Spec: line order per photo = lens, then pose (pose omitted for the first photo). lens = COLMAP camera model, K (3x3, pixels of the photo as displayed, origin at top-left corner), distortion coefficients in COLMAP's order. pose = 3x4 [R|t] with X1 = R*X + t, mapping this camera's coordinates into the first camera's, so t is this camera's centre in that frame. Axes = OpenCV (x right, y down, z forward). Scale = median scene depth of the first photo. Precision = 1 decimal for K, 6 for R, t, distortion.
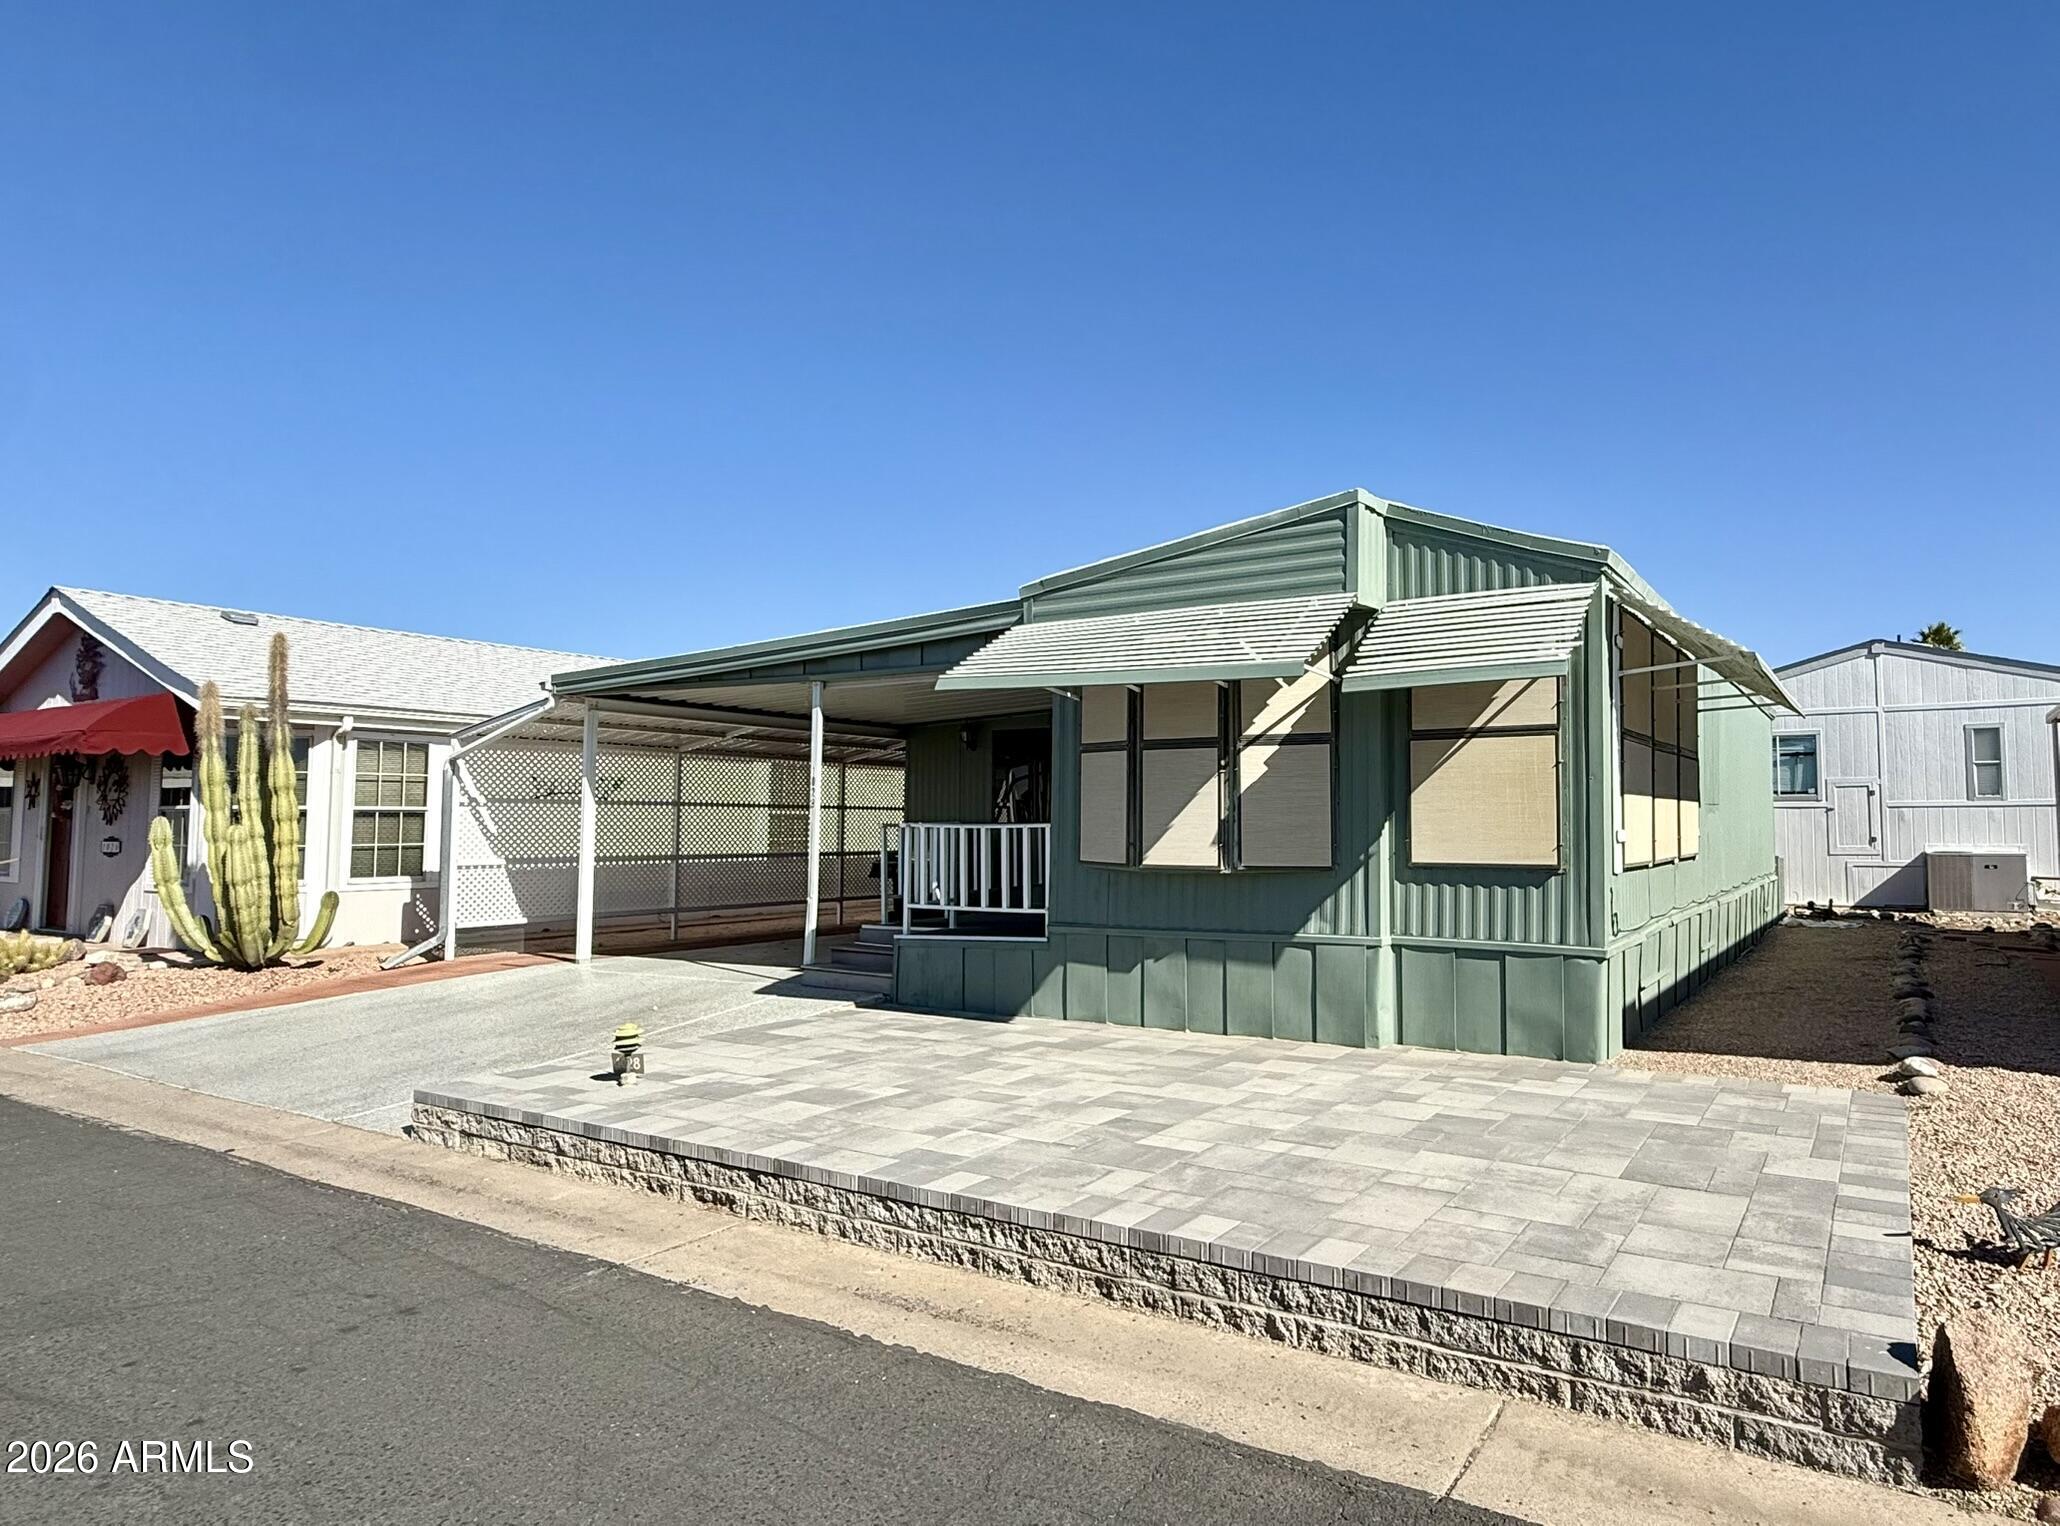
lens RADIAL K [[1198.5, 0, 1230.0], [0, 1198.5, 757.1], [0, 0, 1]] dist [0.001870, 0.000118]
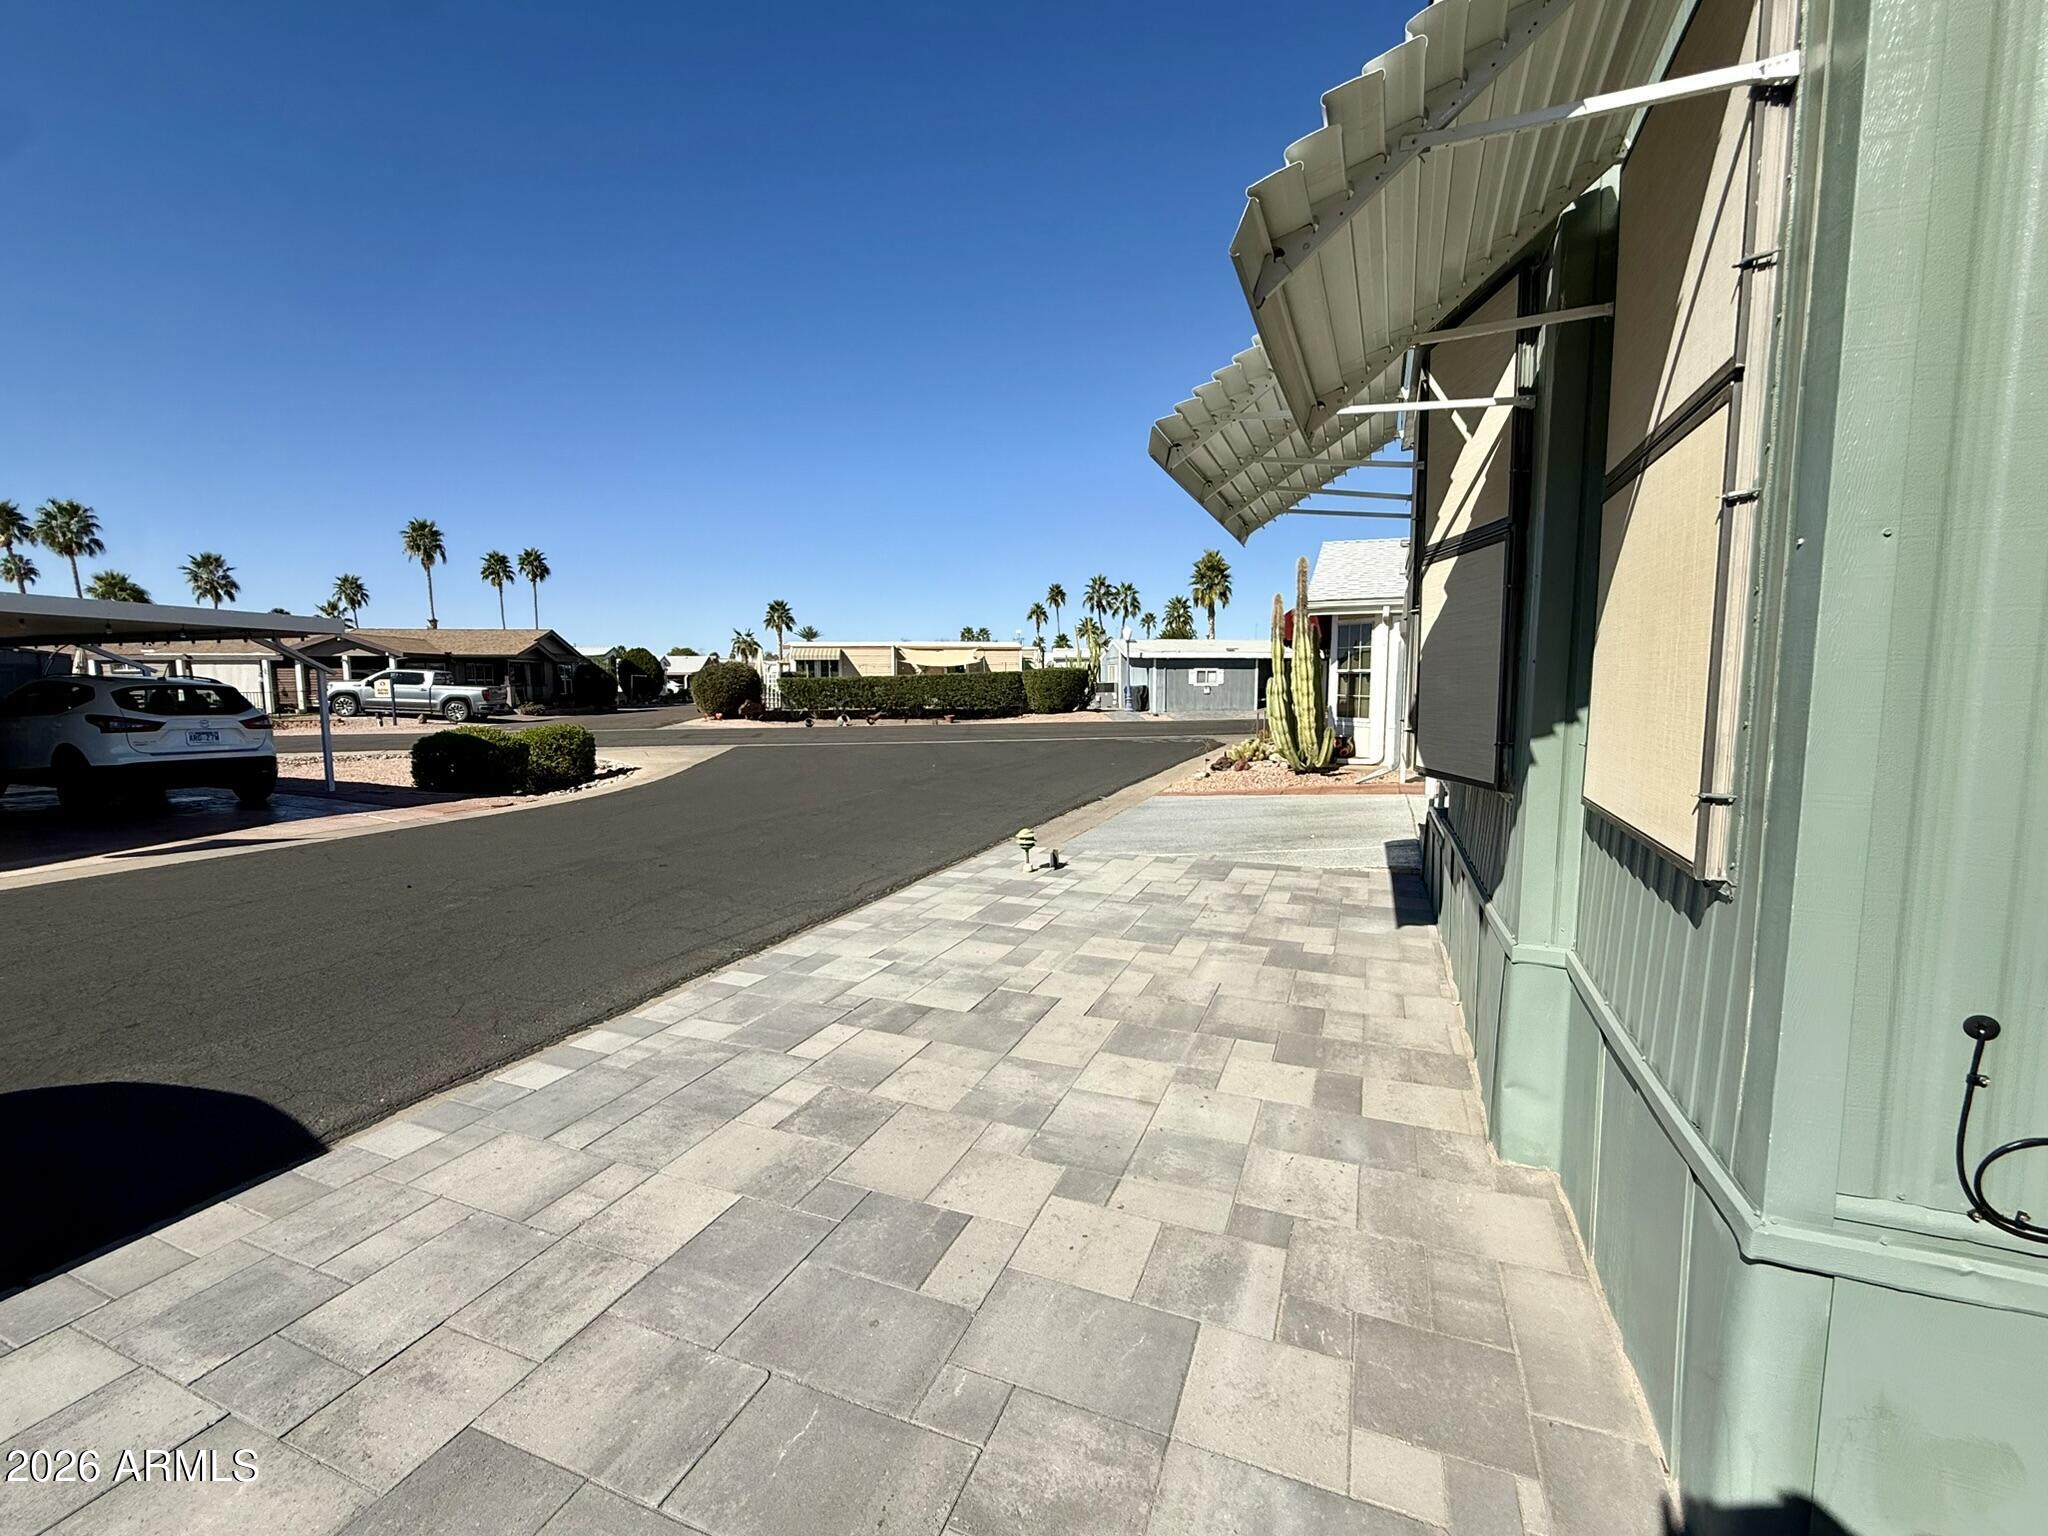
lens RADIAL K [[858.7, 0, 1018.2], [0, 858.7, 772.5], [0, 0, 1]] dist [0.002095, 0.000036]
pose [[0.113207, 0.107995, -0.987685, 0.413657], [0.059607, 0.991547, 0.115249, 0.031008], [0.991782, -0.071920, 0.105813, 0.738625]]
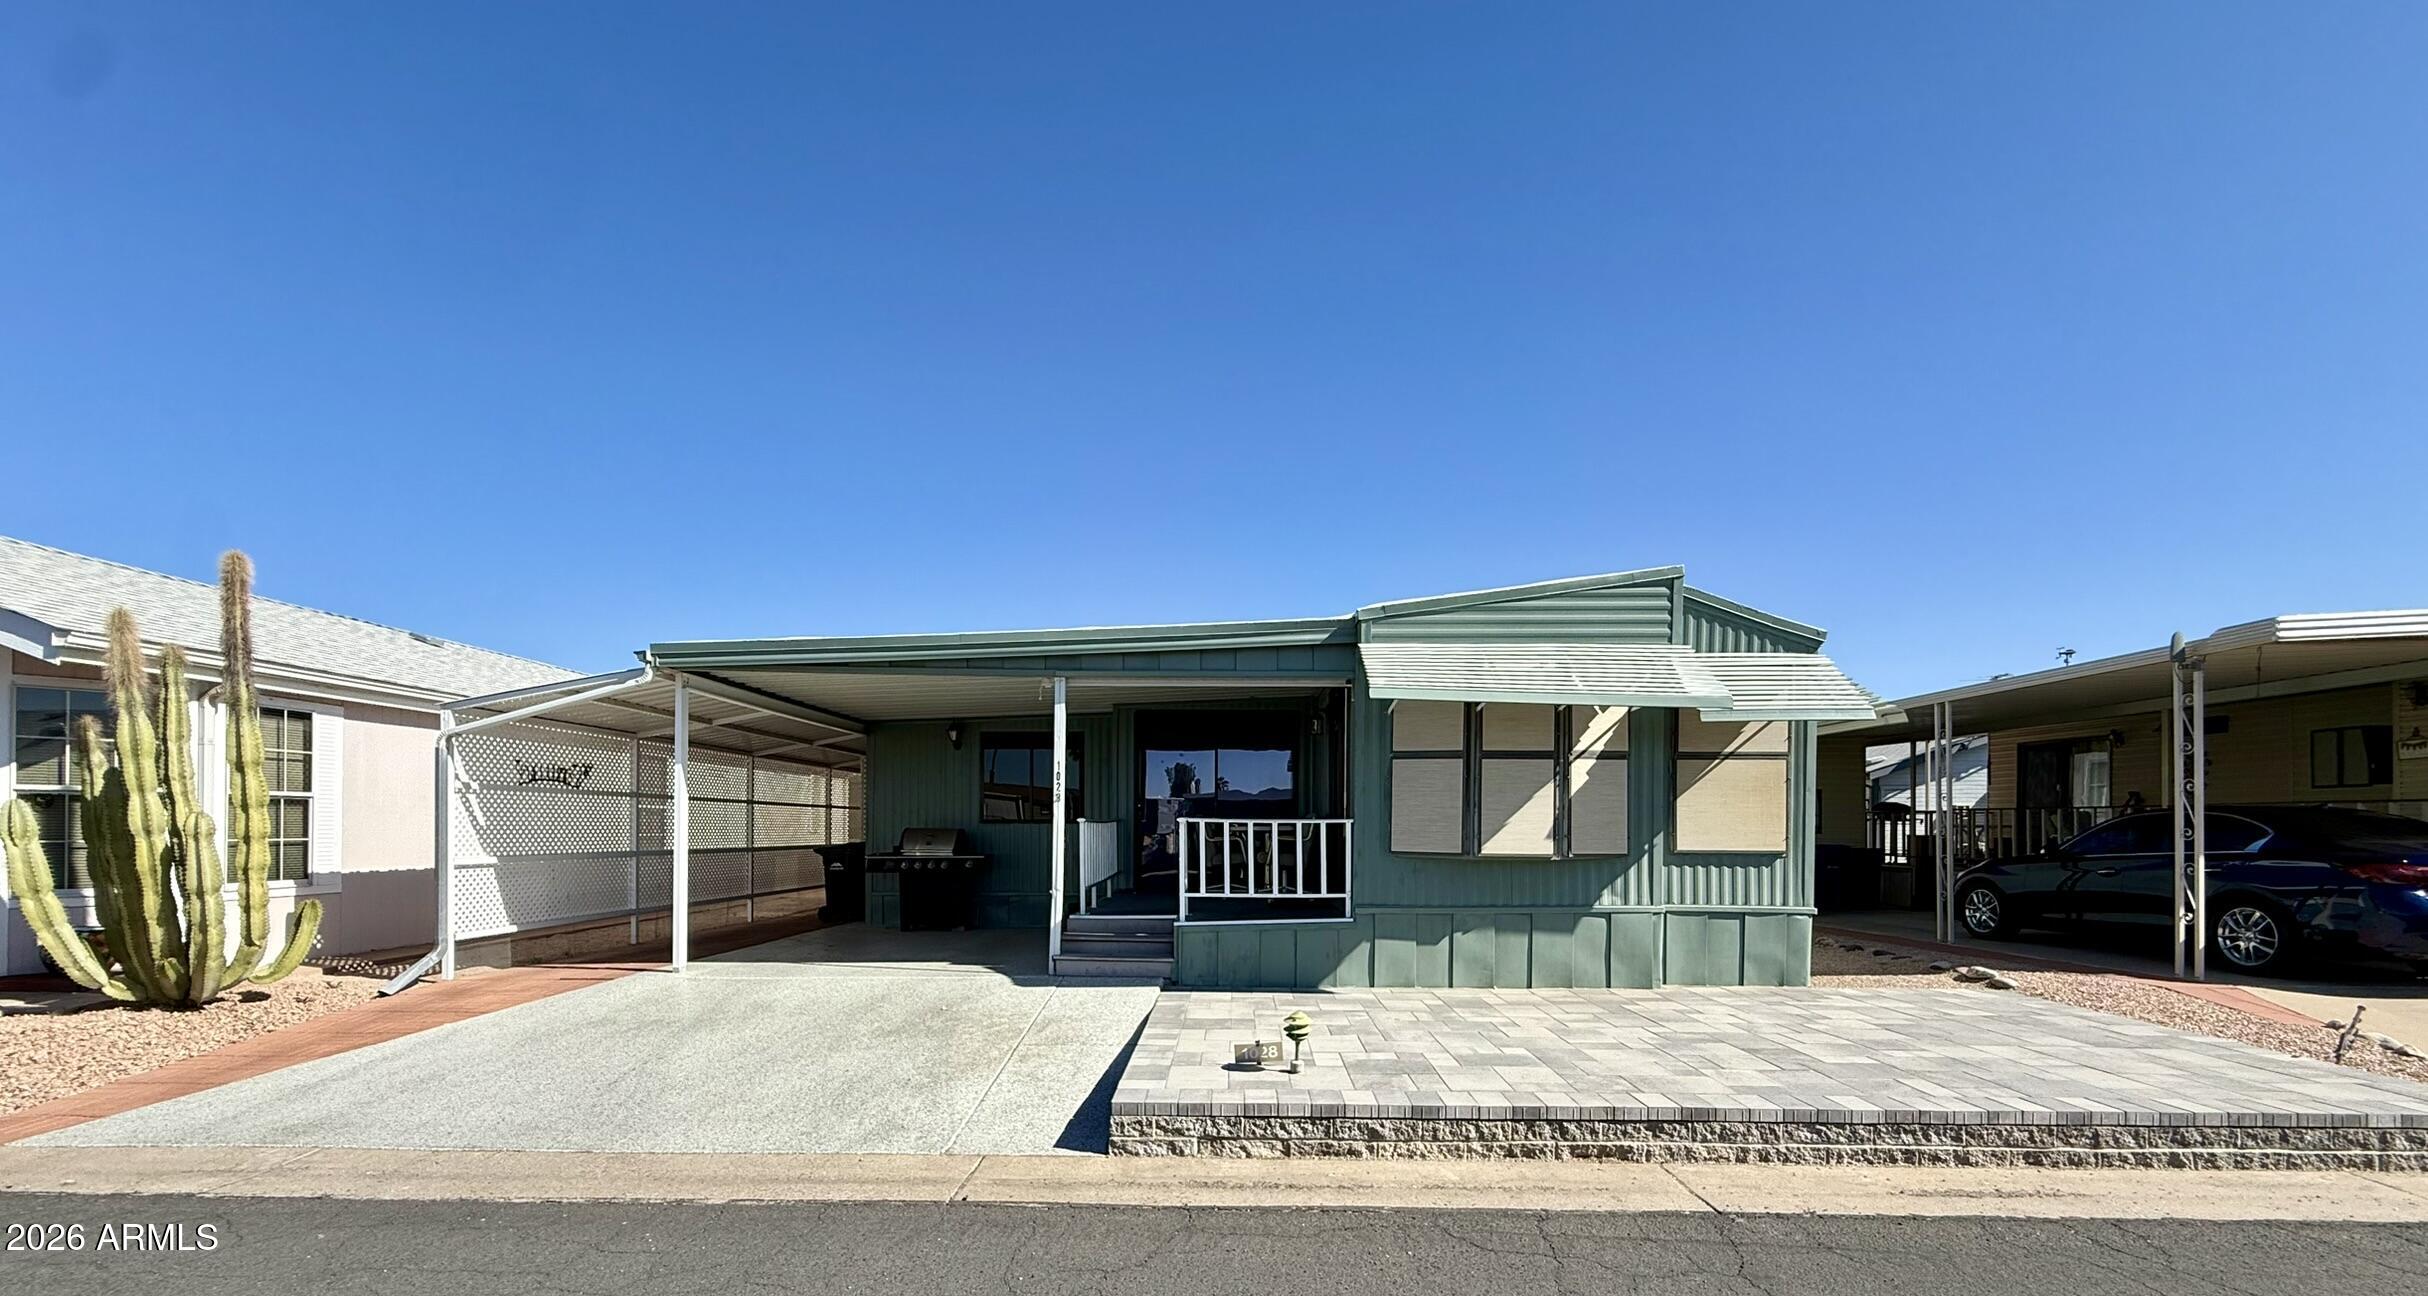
lens RADIAL K [[983.3, 0, 1220.8], [0, 983.3, 825.2], [0, 0, 1]] dist [-0.001280, 0.000441]
pose [[0.883453, 0.005857, 0.468482, -0.790411], [-0.032127, 0.998326, 0.048103, 0.022189], [-0.467416, -0.057548, 0.882162, 0.255517]]
